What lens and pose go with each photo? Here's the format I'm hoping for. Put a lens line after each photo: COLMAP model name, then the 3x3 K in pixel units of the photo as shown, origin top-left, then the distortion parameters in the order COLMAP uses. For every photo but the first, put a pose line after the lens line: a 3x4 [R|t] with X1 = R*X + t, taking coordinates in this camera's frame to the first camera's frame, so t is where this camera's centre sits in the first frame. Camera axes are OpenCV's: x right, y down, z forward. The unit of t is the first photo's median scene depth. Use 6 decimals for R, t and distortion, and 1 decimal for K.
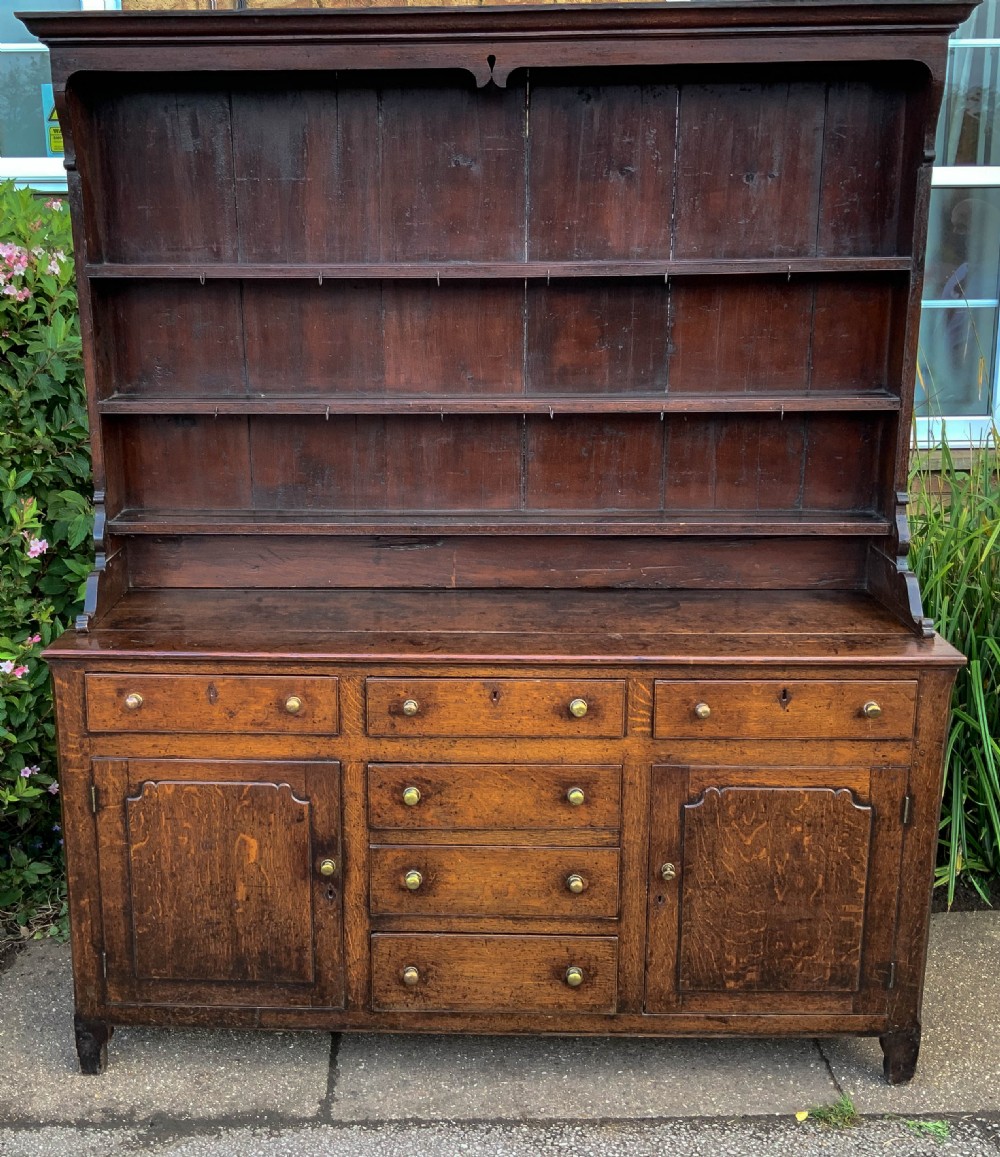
lens RADIAL K [[1308.0, 0, 441.6], [0, 1308.0, 560.6], [0, 0, 1]] dist [0.137776, -0.317958]
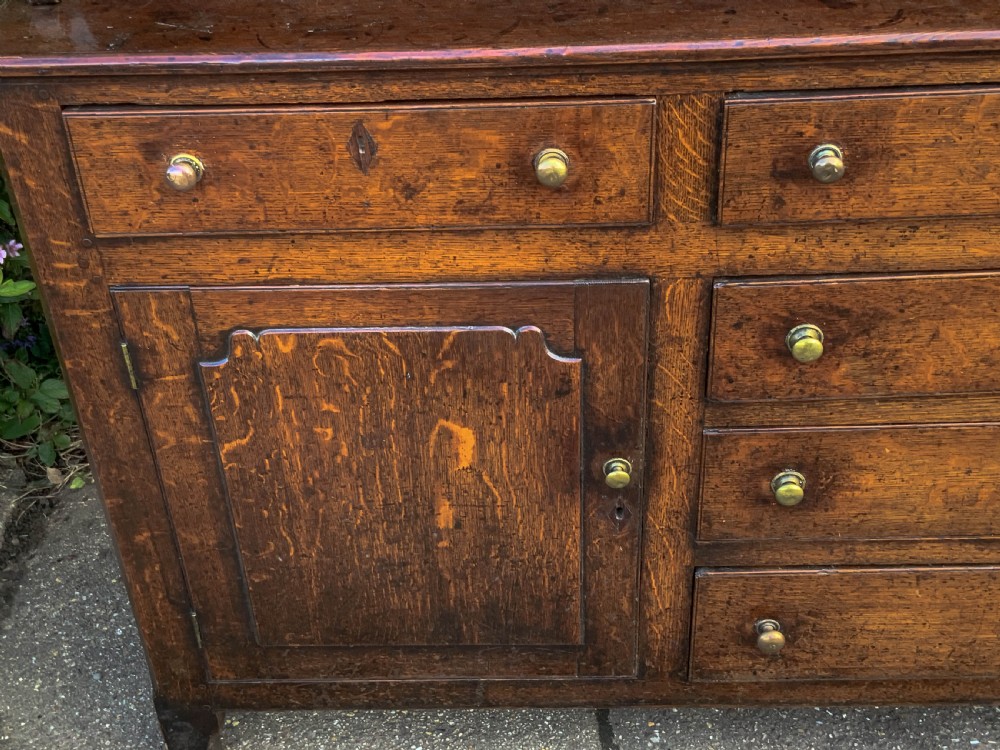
lens RADIAL K [[1325.1, 0, 500.0], [0, 1325.1, 375.0], [0, 0, 1]] dist [0.130735, -0.252943]
pose [[0.999050, -0.043245, -0.005419, -0.126515], [0.041989, 0.921718, 0.385581, 0.003061], [-0.011679, -0.385442, 0.922658, 0.550291]]
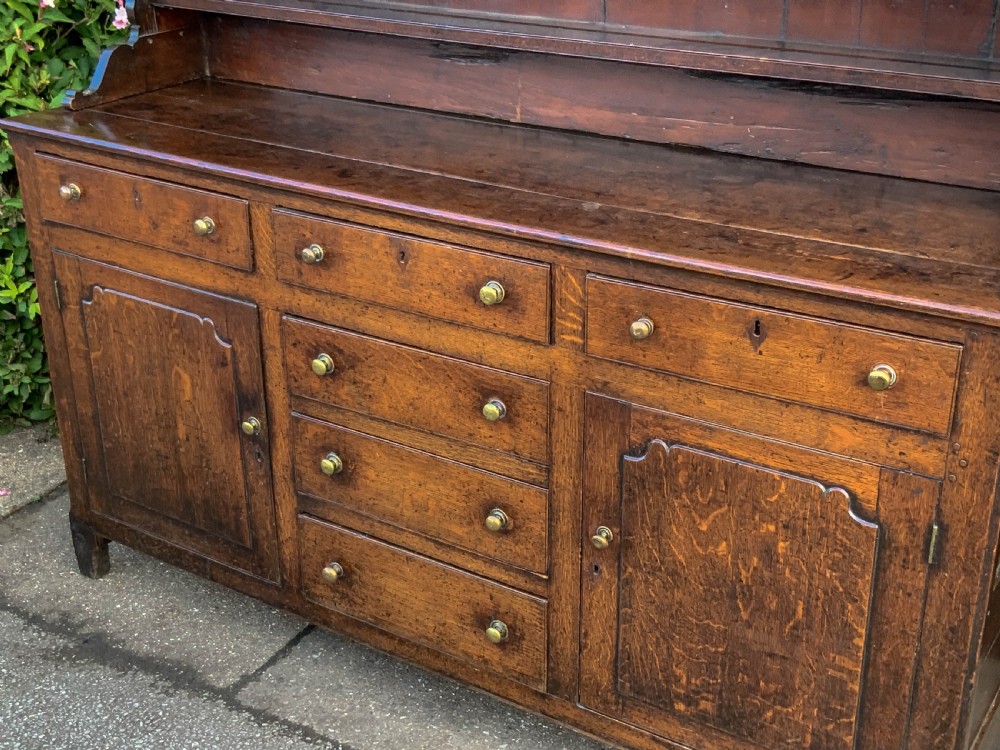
lens RADIAL K [[1325.1, 0, 500.0], [0, 1325.1, 375.0], [0, 0, 1]] dist [0.130735, -0.252943]
pose [[0.857692, 0.212337, -0.468270, 0.444369], [-0.122703, 0.968957, 0.214629, -0.002068], [0.499308, -0.126628, 0.857121, 0.349874]]
